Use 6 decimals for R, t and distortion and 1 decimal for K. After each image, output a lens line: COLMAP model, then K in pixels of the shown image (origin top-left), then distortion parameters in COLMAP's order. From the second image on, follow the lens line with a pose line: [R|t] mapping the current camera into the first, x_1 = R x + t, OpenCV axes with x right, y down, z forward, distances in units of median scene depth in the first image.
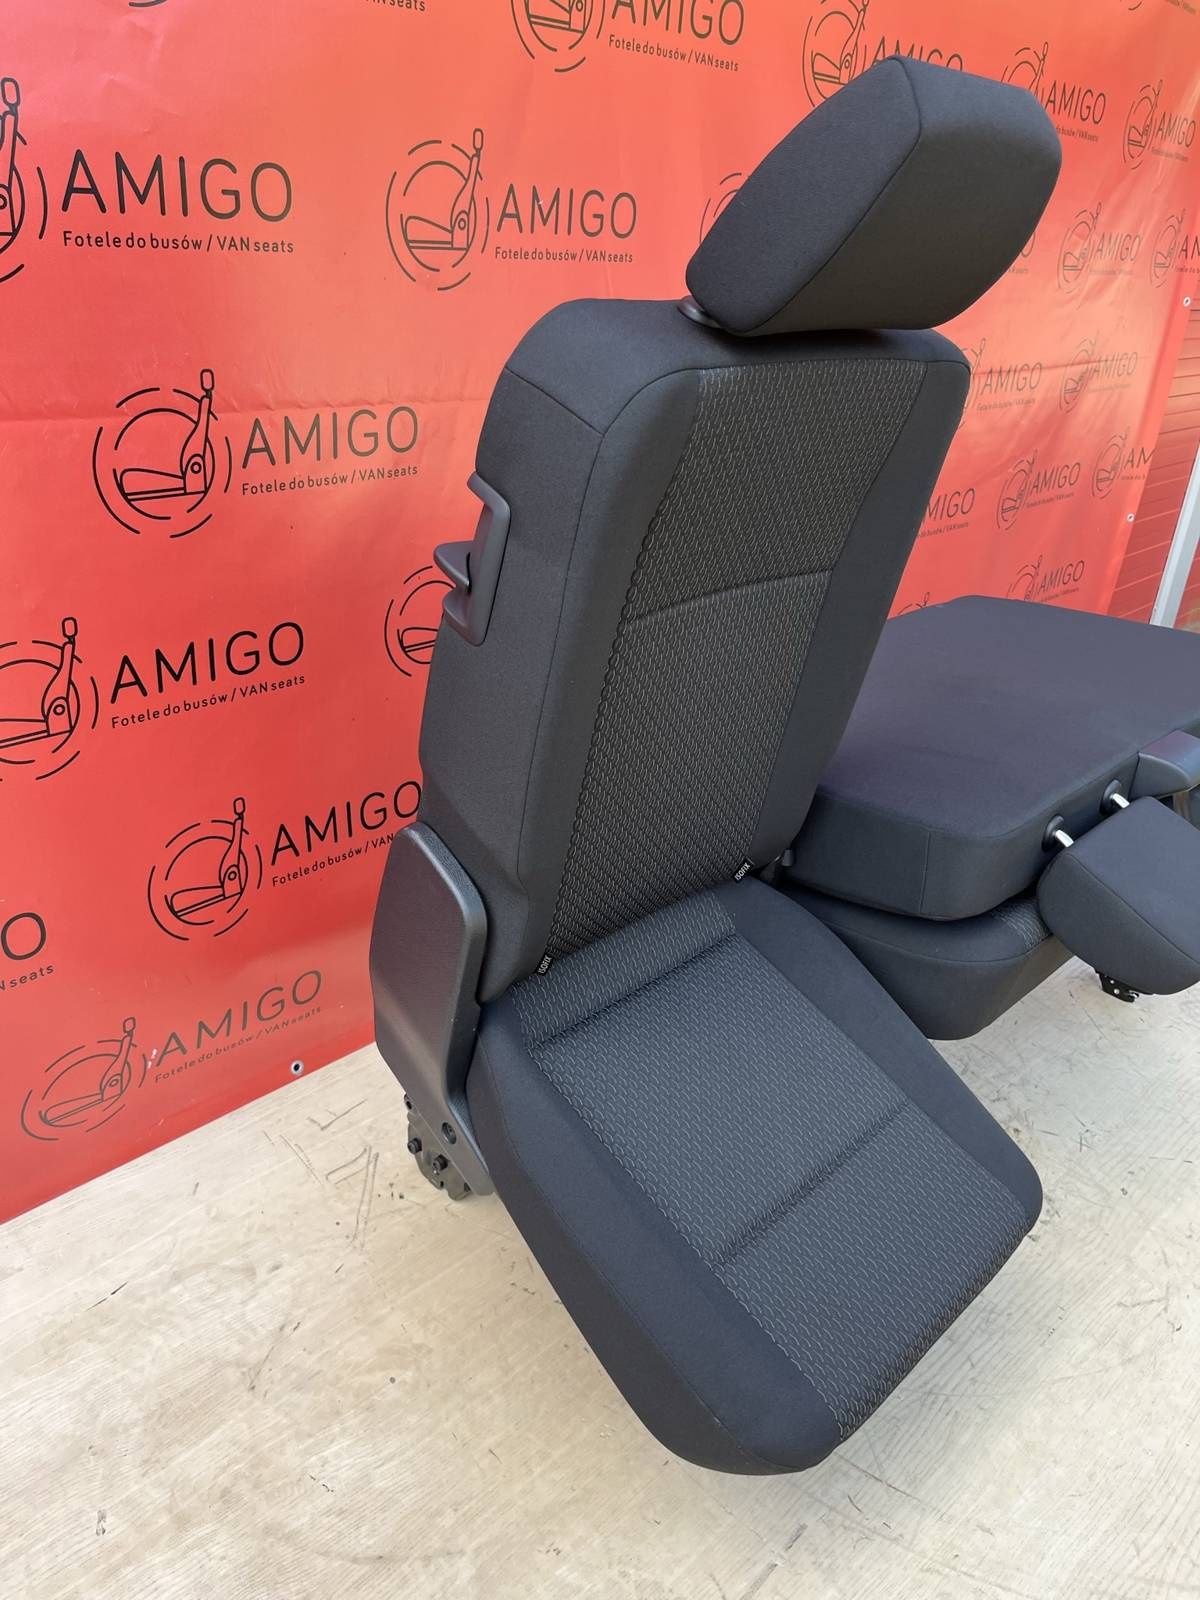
lens RADIAL K [[1246.0, 0, 608.7], [0, 1246.0, 778.9], [0, 0, 1]] dist [0.033697, -0.075310]
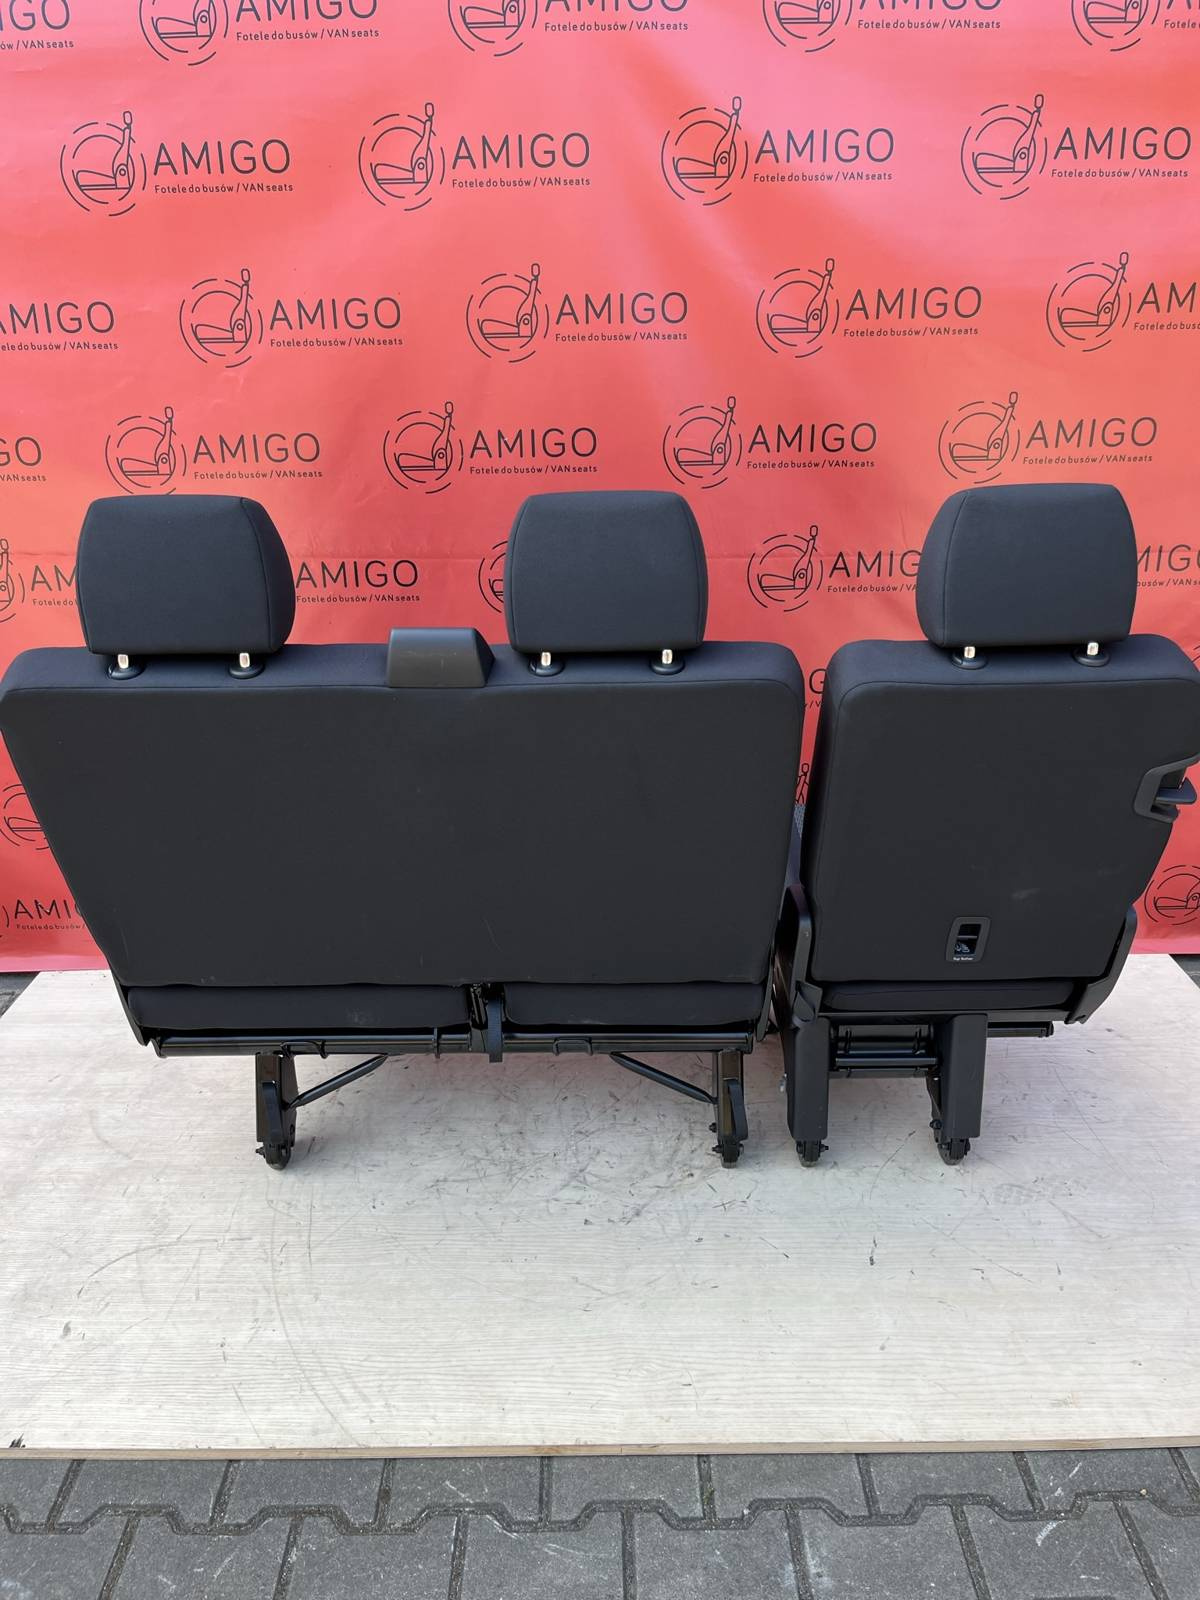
lens RADIAL K [[1246.0, 0, 600.0], [0, 1246.0, 776.0], [0, 0, 1]] dist [0.033697, -0.075310]
pose [[0.696169, 0.152866, -0.701413, 1.313838], [-0.240319, 0.970317, -0.027050, -0.041773], [0.676458, 0.187394, 0.712241, 0.034262]]
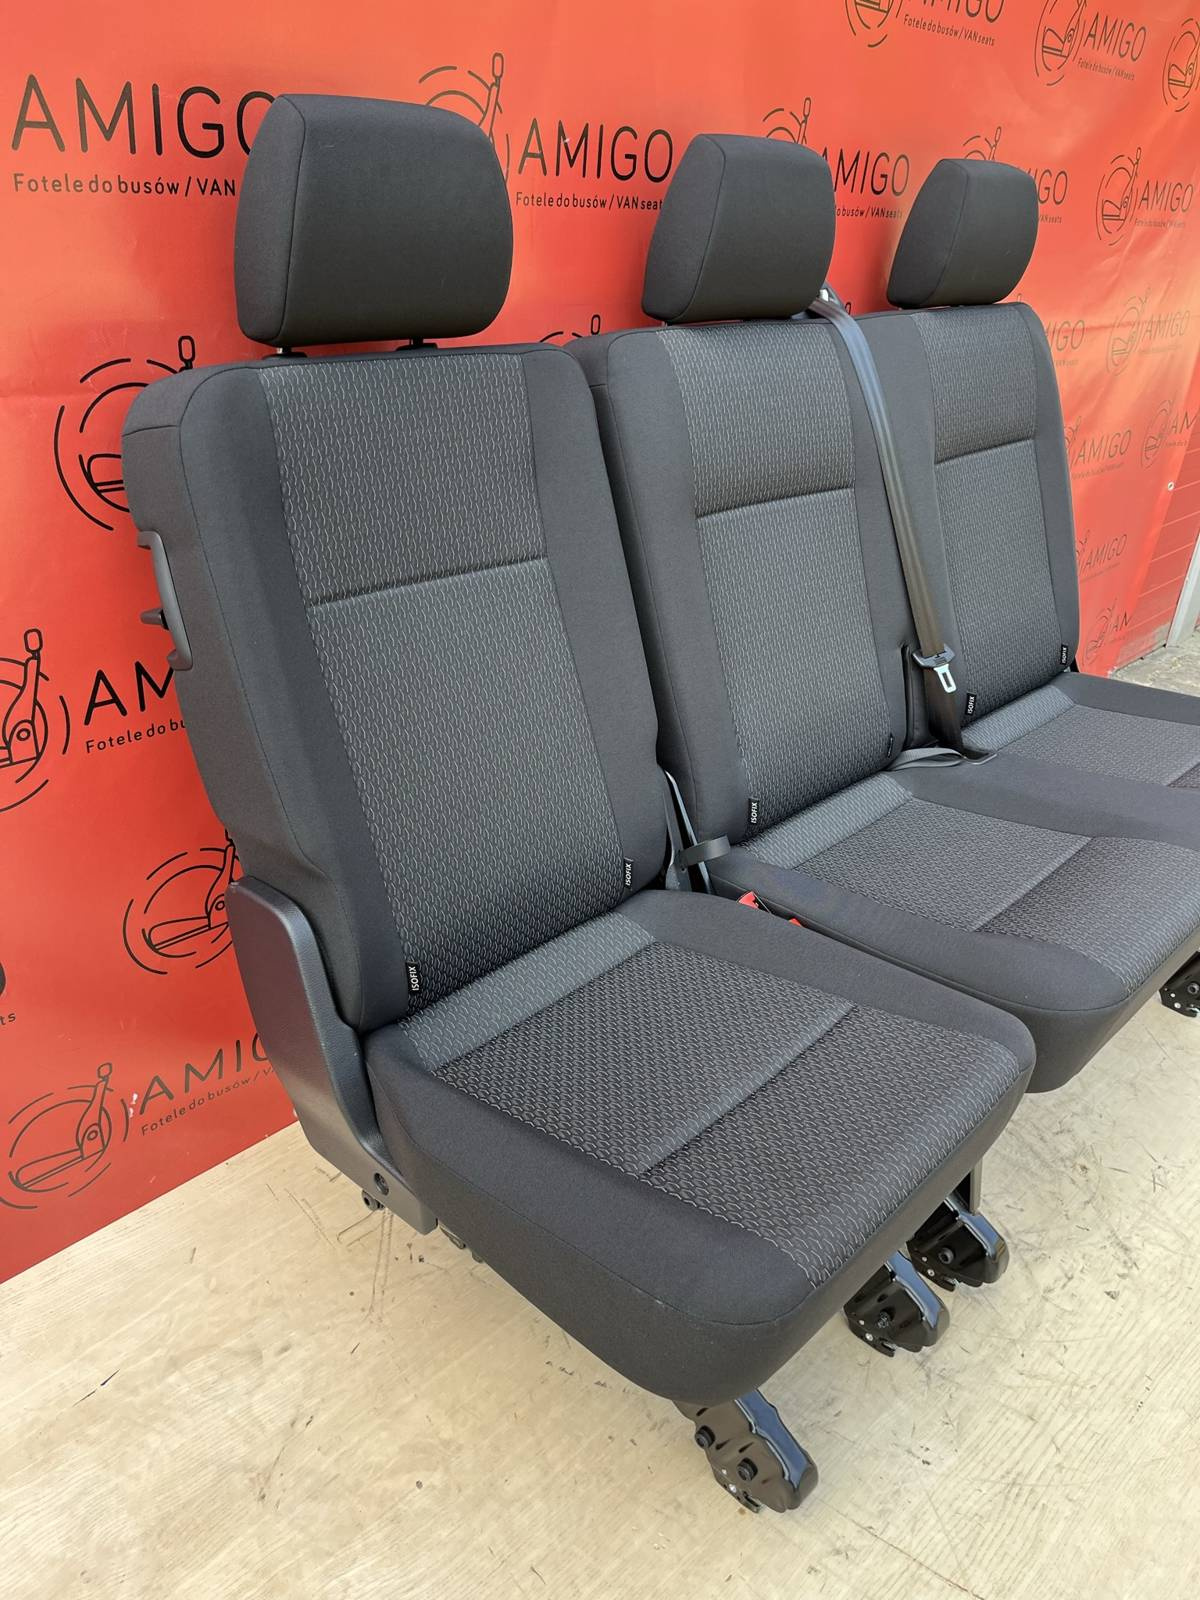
lens RADIAL K [[1246.0, 0, 616.1], [0, 1246.0, 789.5], [0, 0, 1]] dist [0.033697, -0.075310]
pose [[0.999842, -0.006352, 0.016581, -0.041826], [0.005633, 0.999056, 0.043063, -0.050641], [-0.016839, -0.042963, 0.998935, 0.120476]]
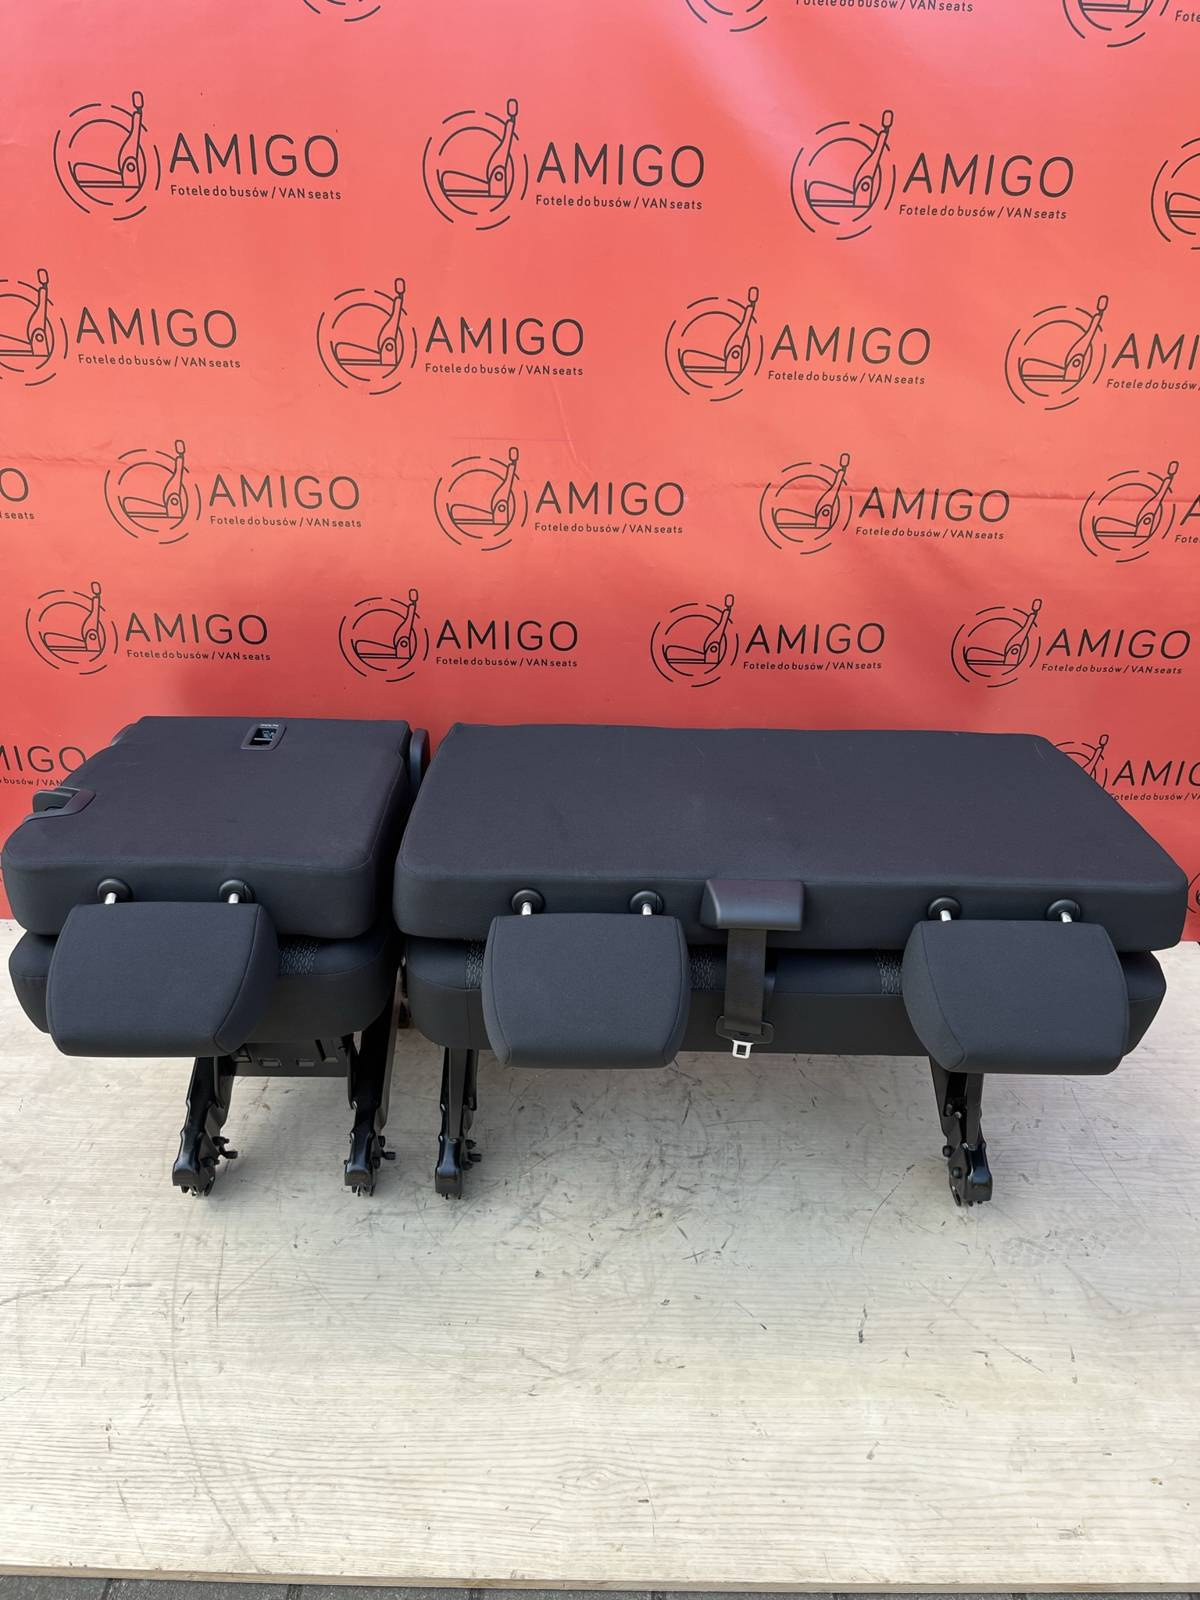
lens RADIAL K [[1246.0, 0, 610.5], [0, 1246.0, 812.0], [0, 0, 1]] dist [0.033697, -0.075310]
pose [[0.701814, 0.276477, -0.656519, 1.123839], [-0.277780, 0.954870, 0.105175, -0.174415], [0.655969, 0.108555, 0.746941, 0.199647]]
